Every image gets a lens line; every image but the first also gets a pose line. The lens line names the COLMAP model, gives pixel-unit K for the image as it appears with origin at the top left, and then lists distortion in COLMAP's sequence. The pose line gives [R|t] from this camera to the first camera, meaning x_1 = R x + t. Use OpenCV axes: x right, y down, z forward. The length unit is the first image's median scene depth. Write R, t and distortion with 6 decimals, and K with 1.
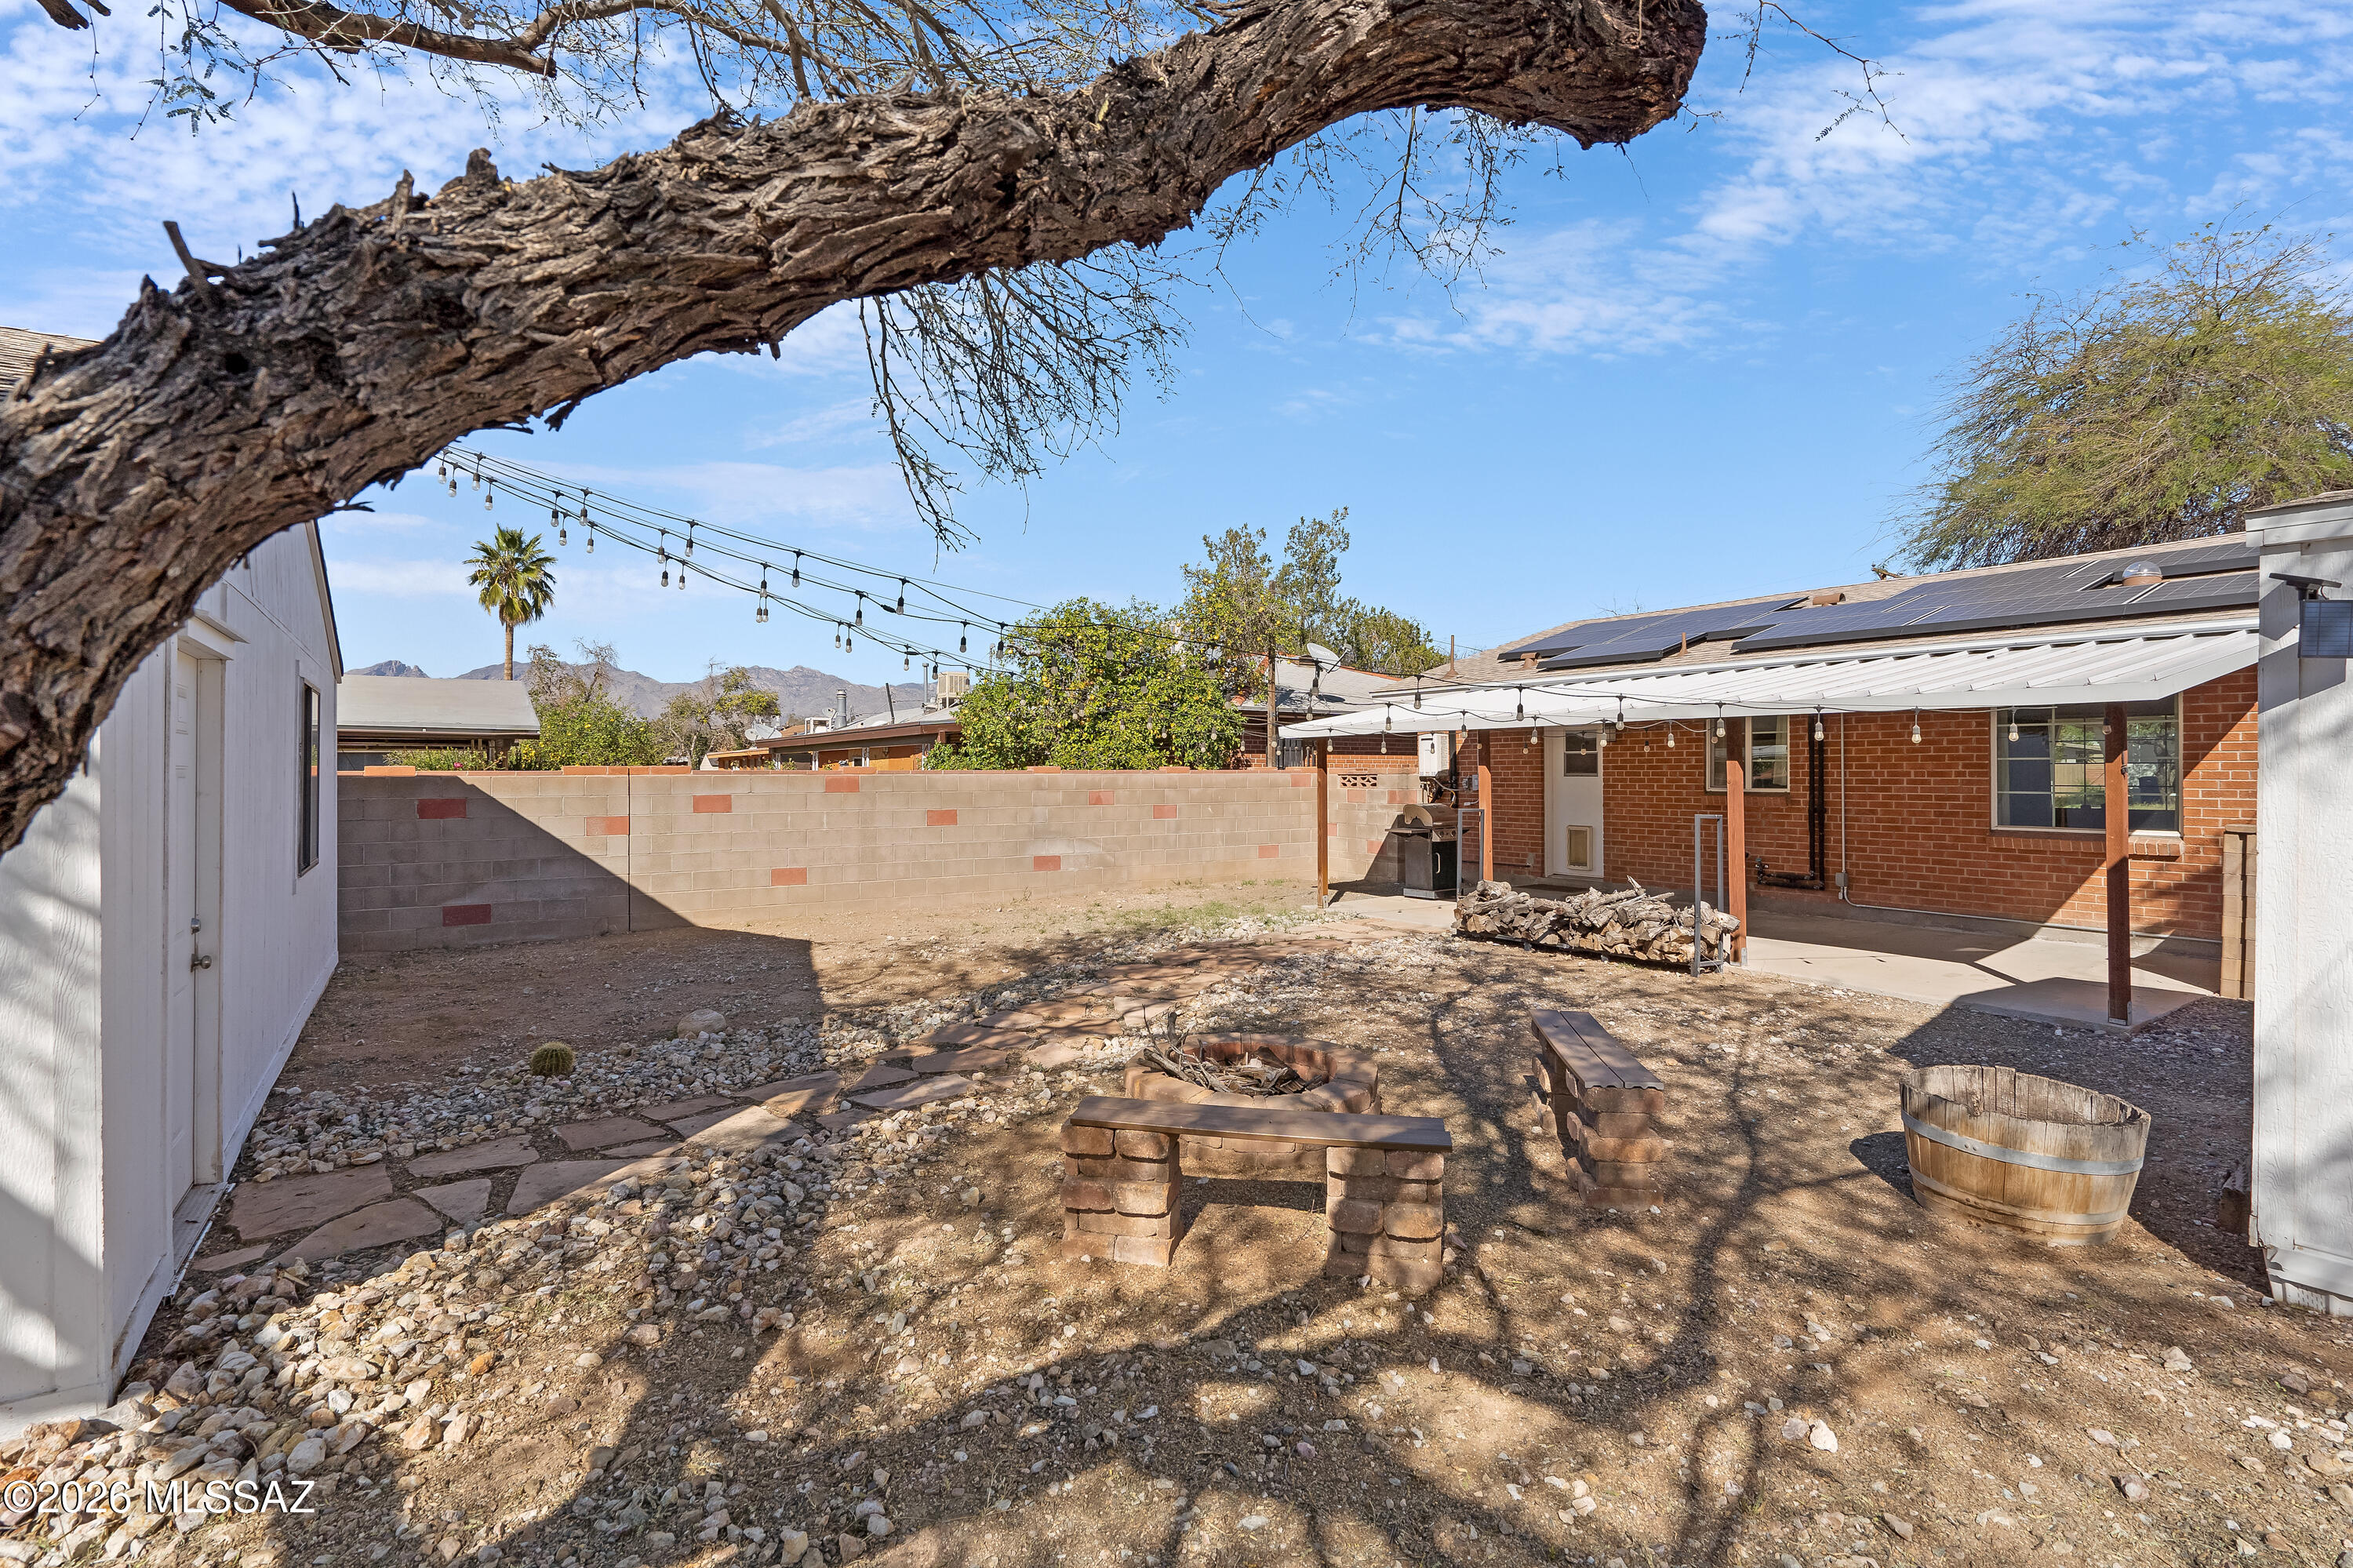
lens RADIAL K [[1083.5, 0, 1196.8], [0, 1083.5, 771.5], [0, 0, 1]] dist [-0.004103, 0.003212]
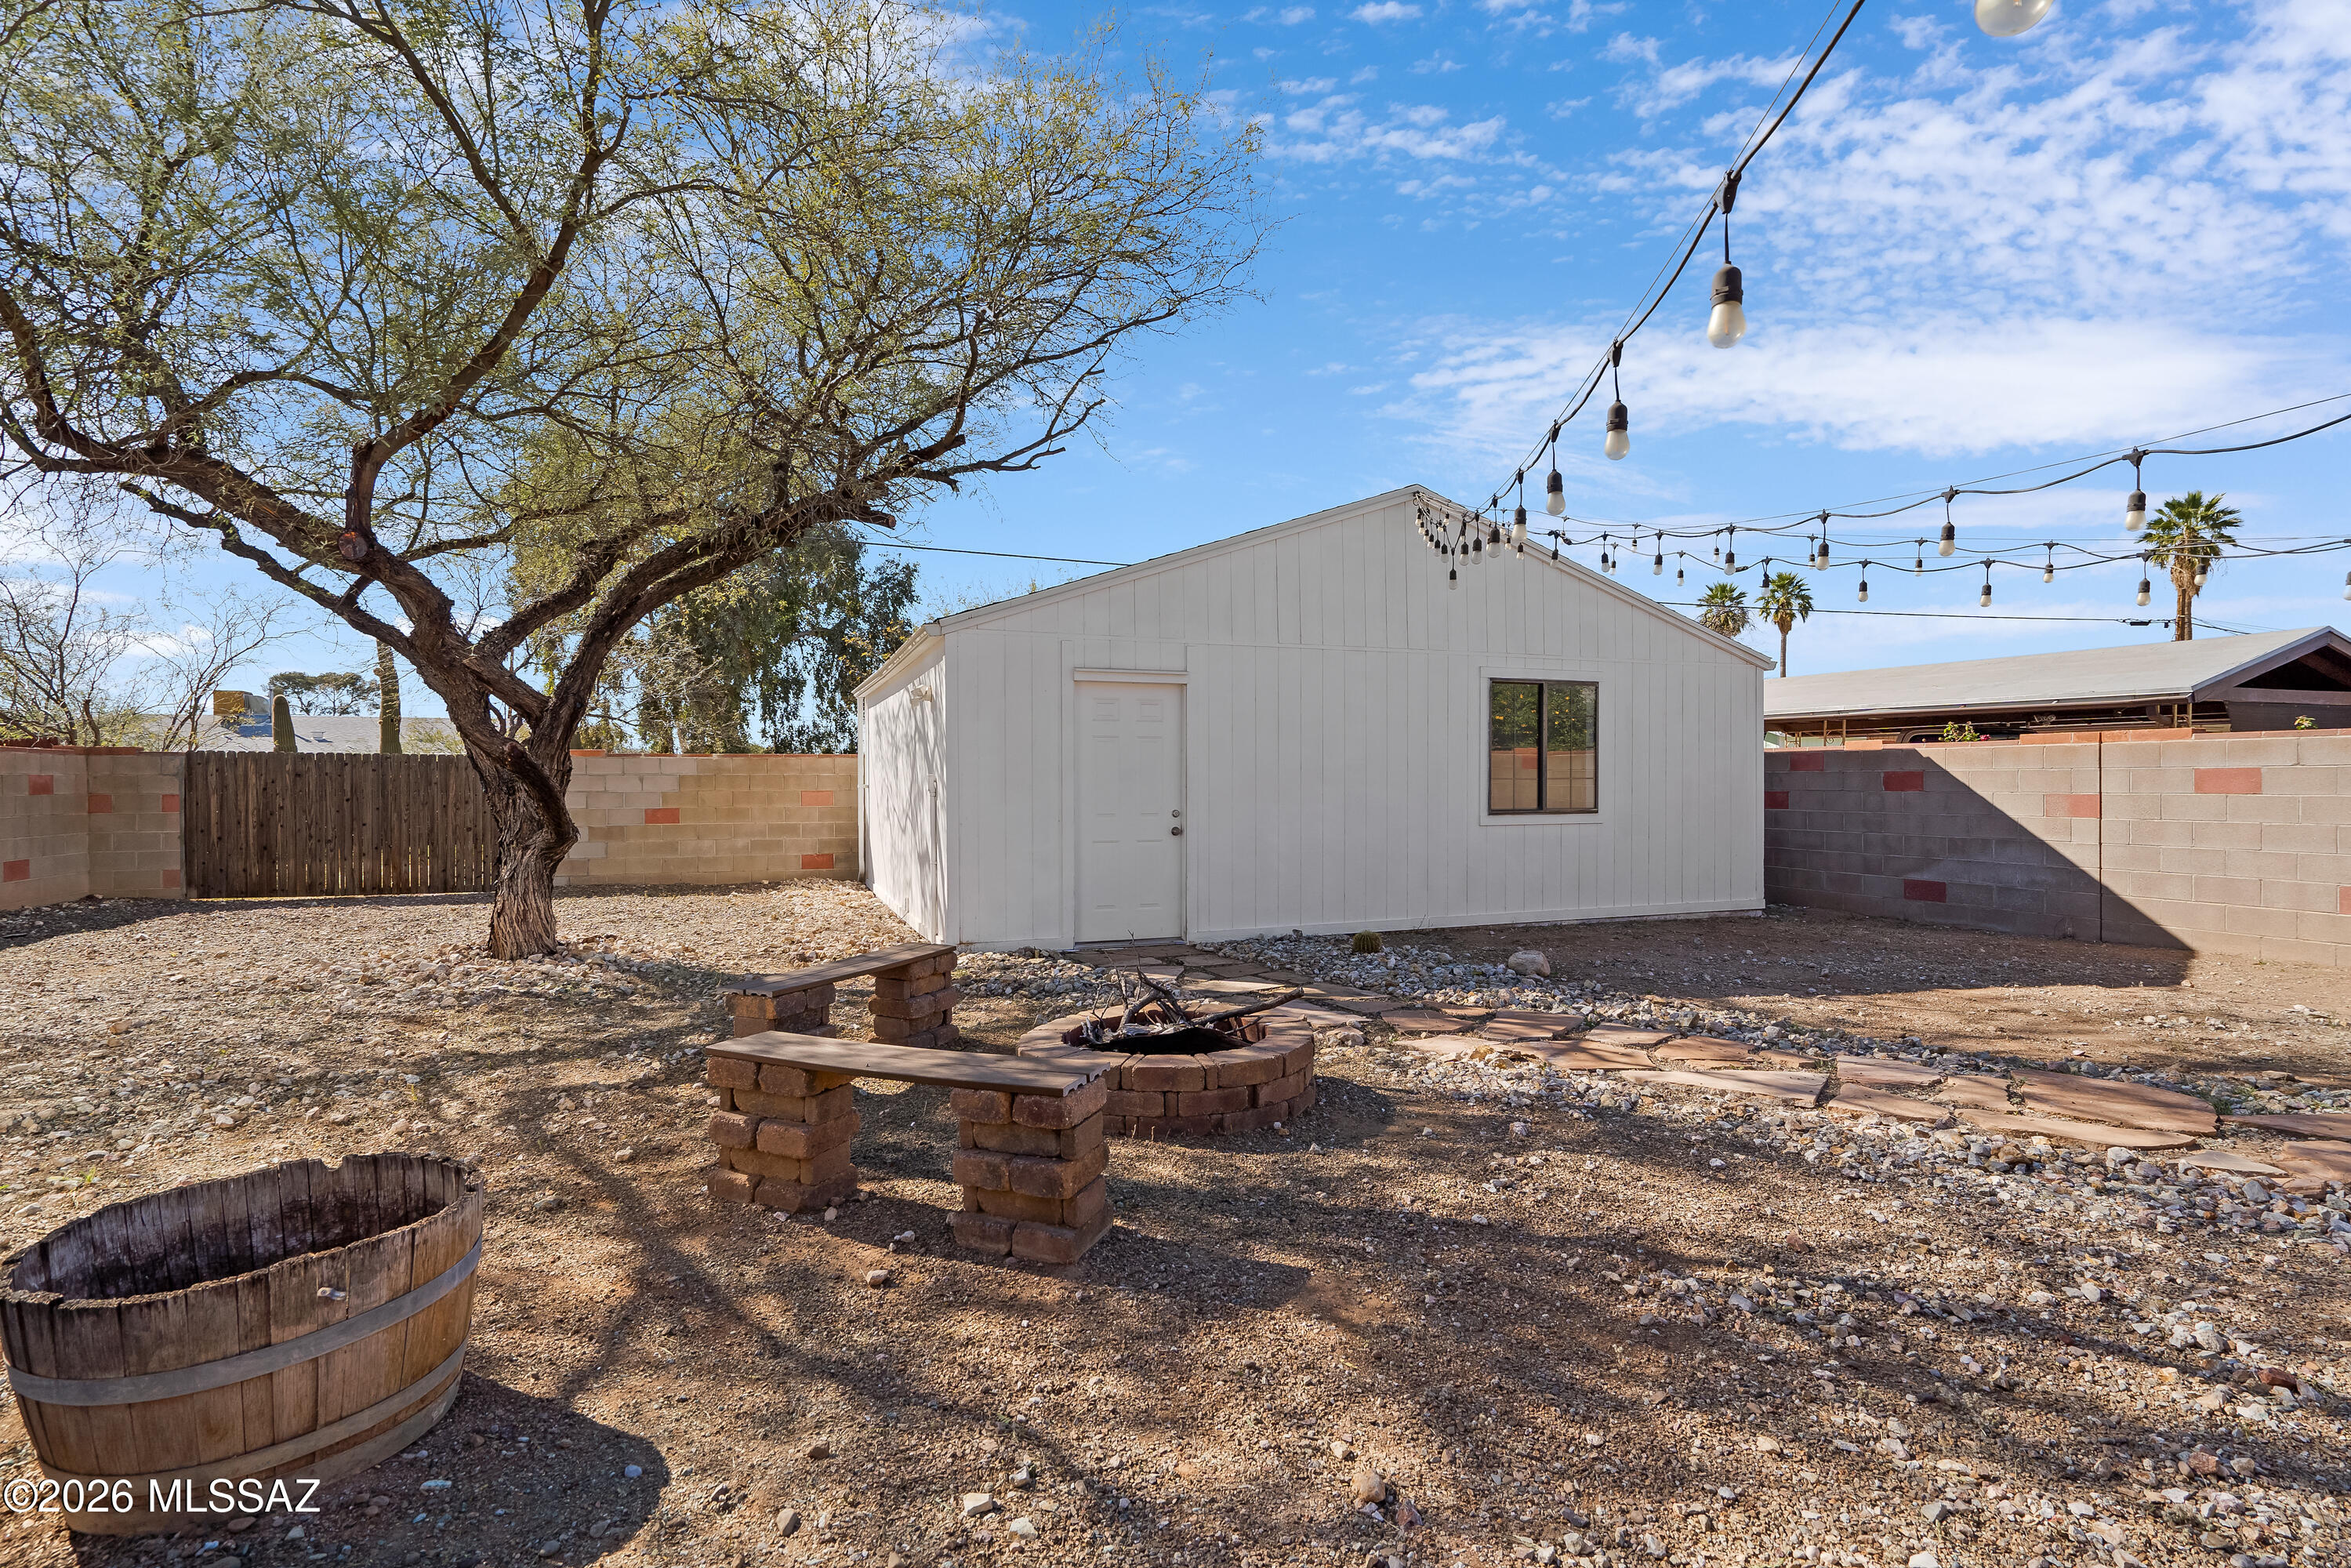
lens RADIAL K [[1082.6, 0, 1181.2], [0, 1082.6, 784.8], [0, 0, 1]] dist [-0.004103, 0.003212]
pose [[-0.225383, 0.004304, -0.974261, 0.425740], [0.000198, 0.999990, 0.004372, 0.032759], [0.974270, 0.000793, -0.225381, 0.566919]]
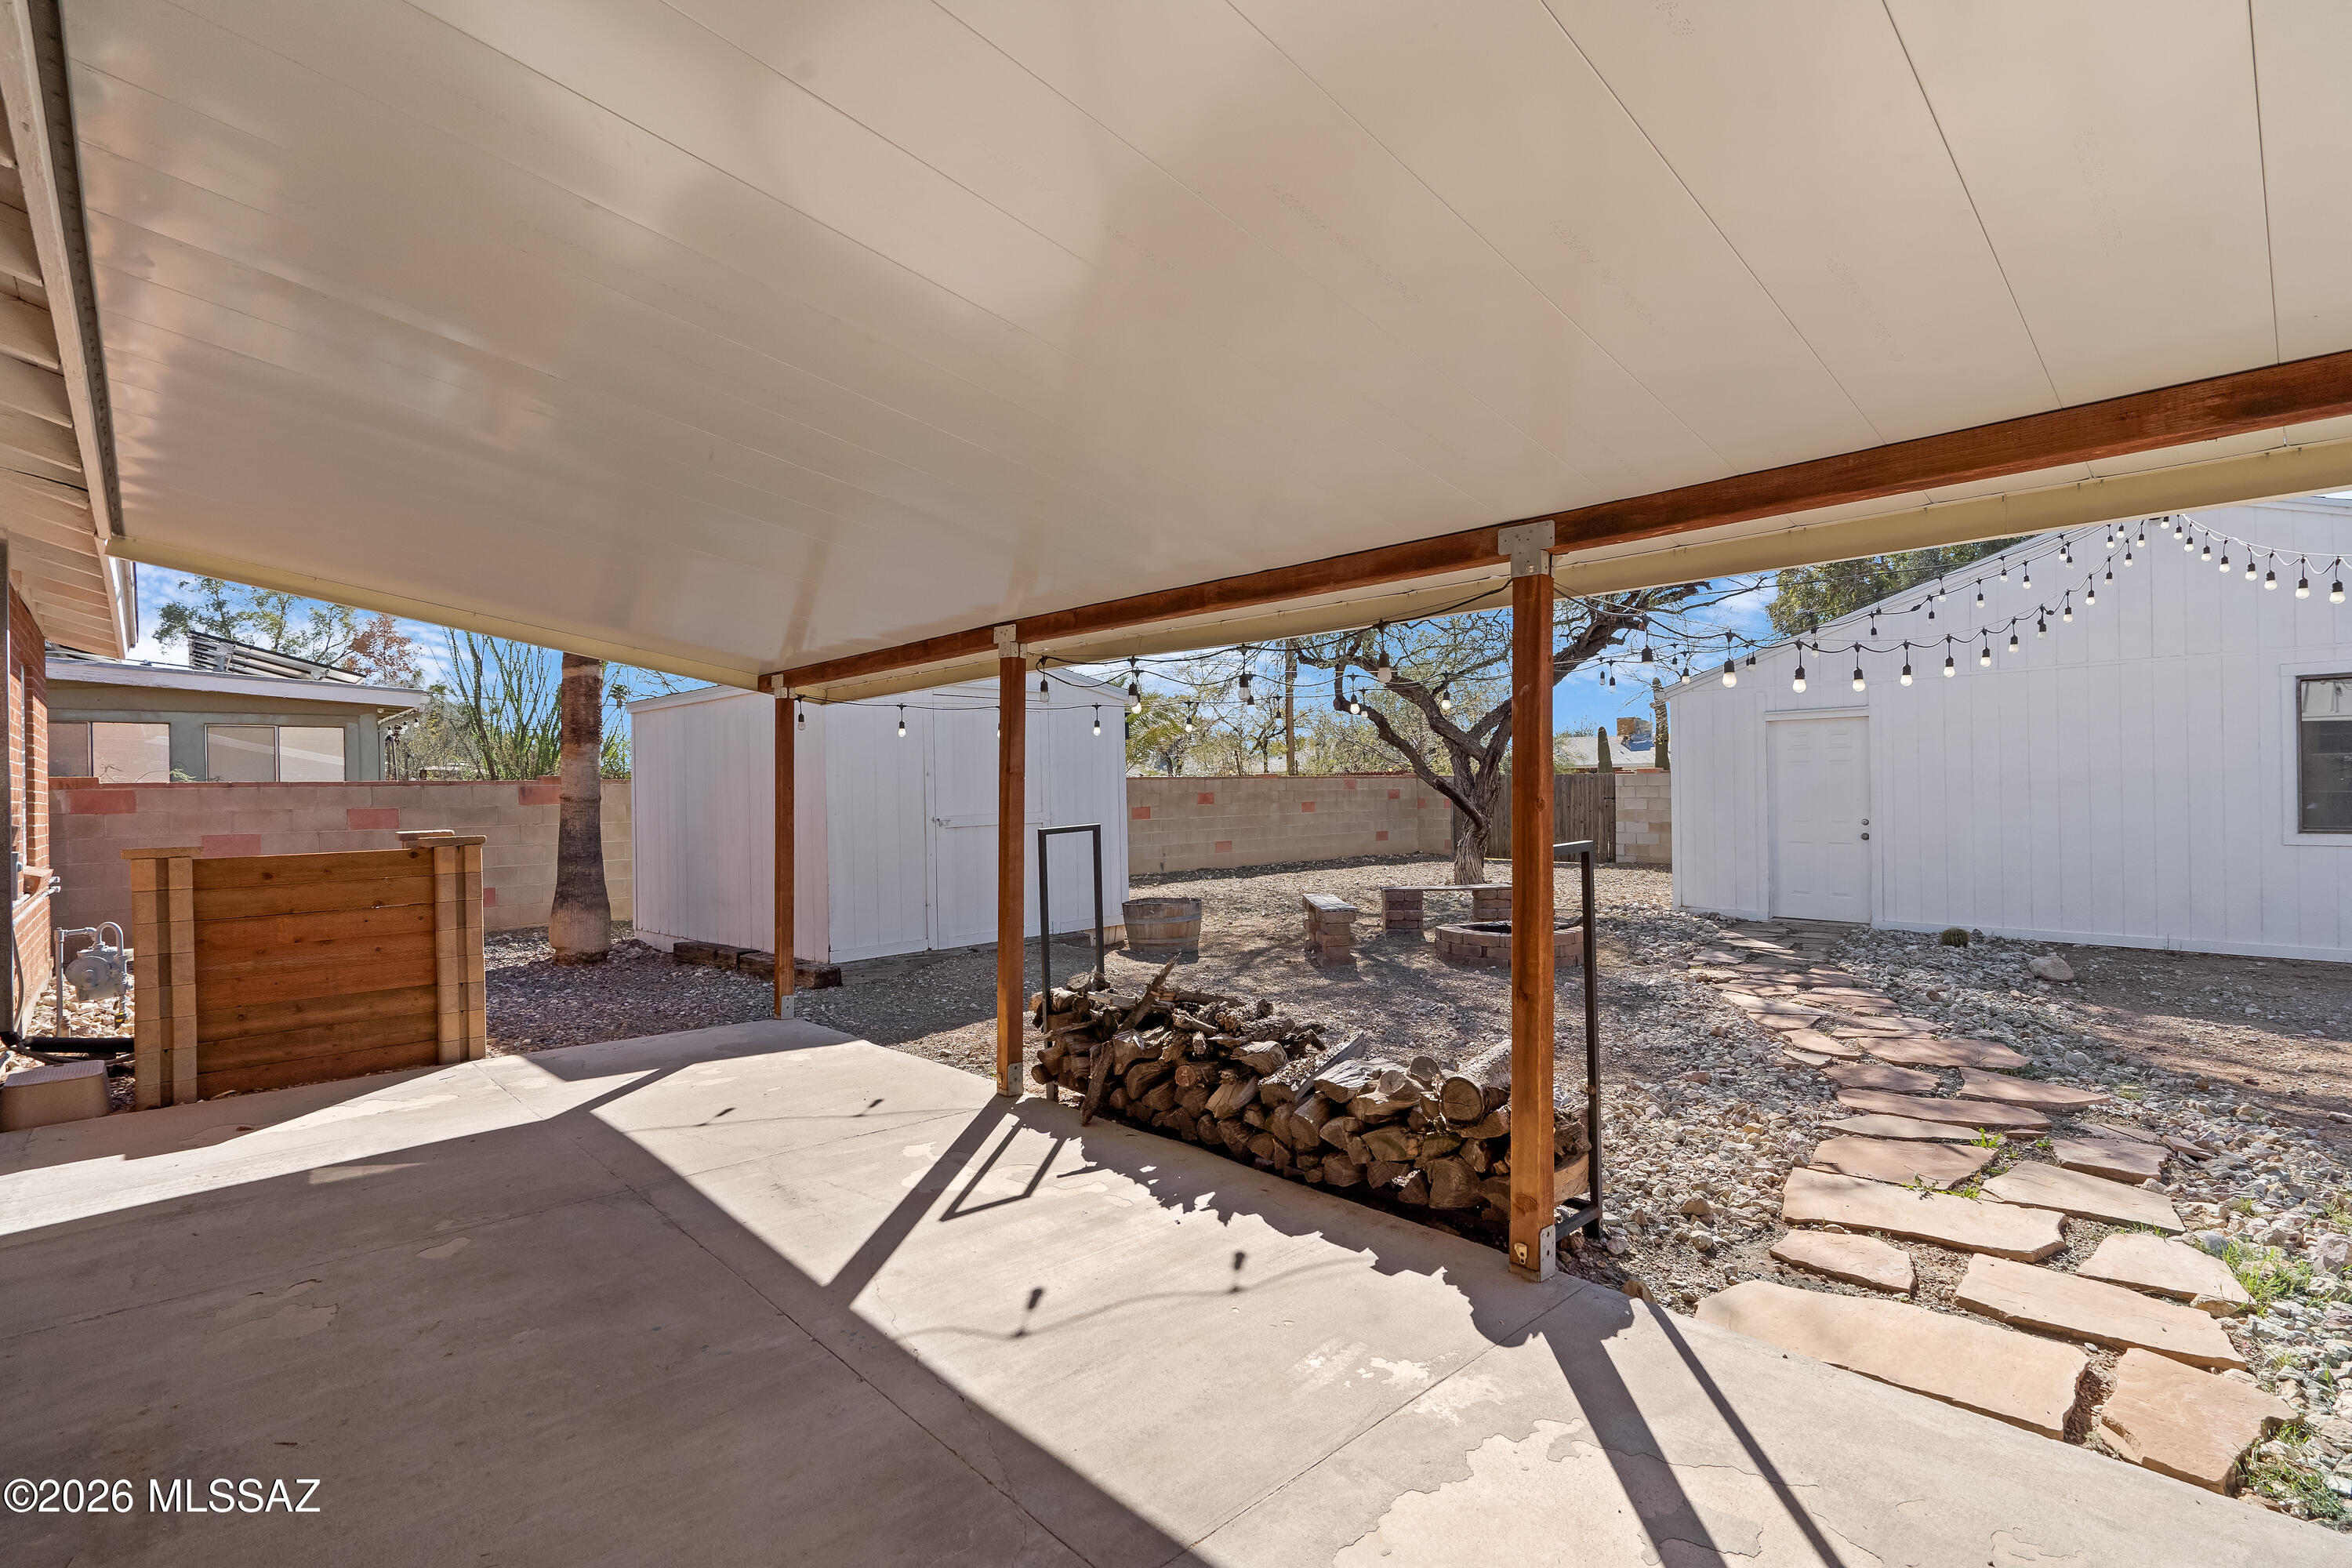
lens RADIAL K [[1083.0, 0, 1158.6], [0, 1083.0, 794.4], [0, 0, 1]] dist [-0.004103, 0.003212]
pose [[-0.989795, 0.016841, -0.141503, 0.416938], [0.016096, 0.999850, 0.006409, 0.015293], [0.141589, 0.004066, -0.989917, 1.299981]]
